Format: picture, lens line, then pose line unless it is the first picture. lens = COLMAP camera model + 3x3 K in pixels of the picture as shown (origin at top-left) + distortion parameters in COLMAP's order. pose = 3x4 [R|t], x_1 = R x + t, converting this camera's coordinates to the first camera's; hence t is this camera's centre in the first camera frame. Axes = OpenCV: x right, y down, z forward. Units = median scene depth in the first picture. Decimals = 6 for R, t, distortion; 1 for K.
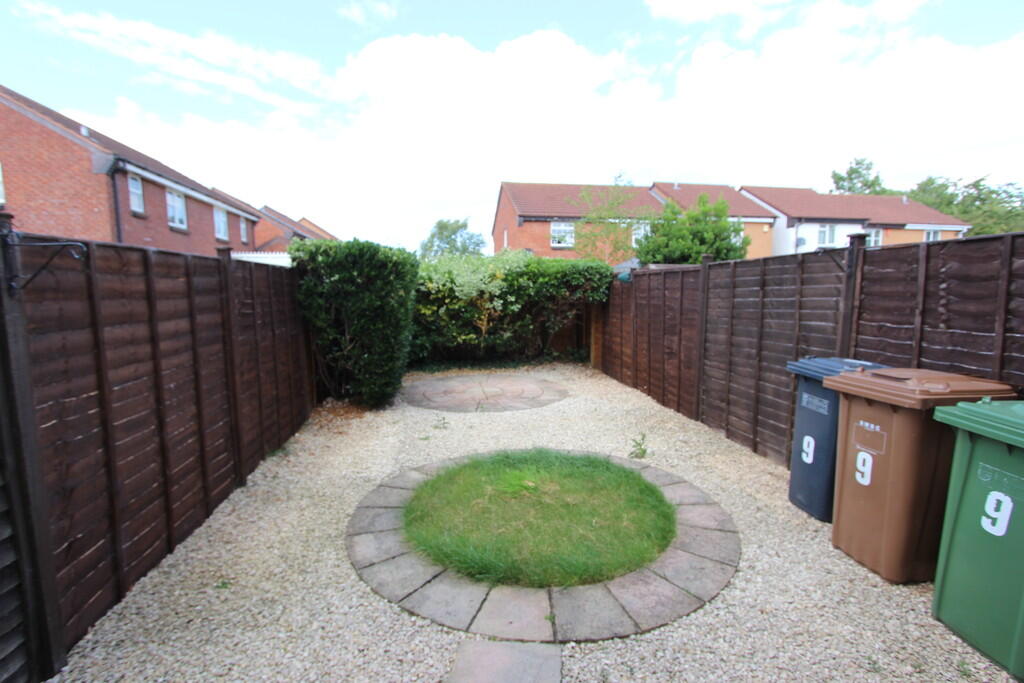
lens RADIAL K [[474.8, 0, 504.2], [0, 474.8, 348.2], [0, 0, 1]] dist [-0.025127, 0.000760]
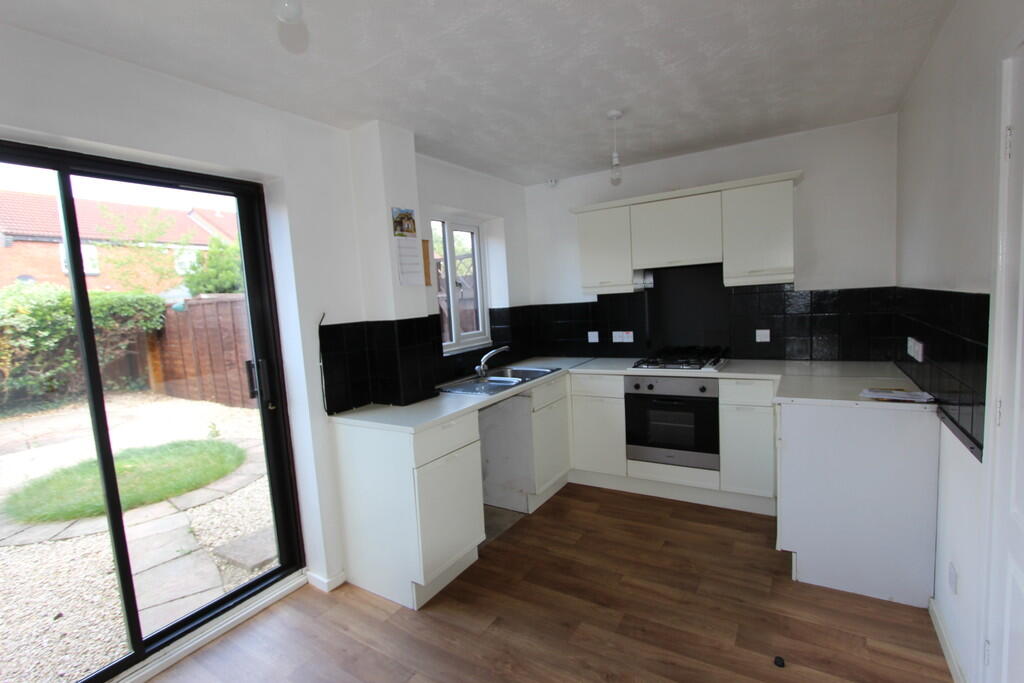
lens RADIAL K [[474.8, 0, 513.3], [0, 474.8, 345.1], [0, 0, 1]] dist [-0.025127, 0.000760]
pose [[0.636127, -0.101947, 0.764820, -0.099981], [0.142890, 0.989652, 0.013070, 0.039015], [-0.758238, 0.100971, 0.644112, -0.309615]]
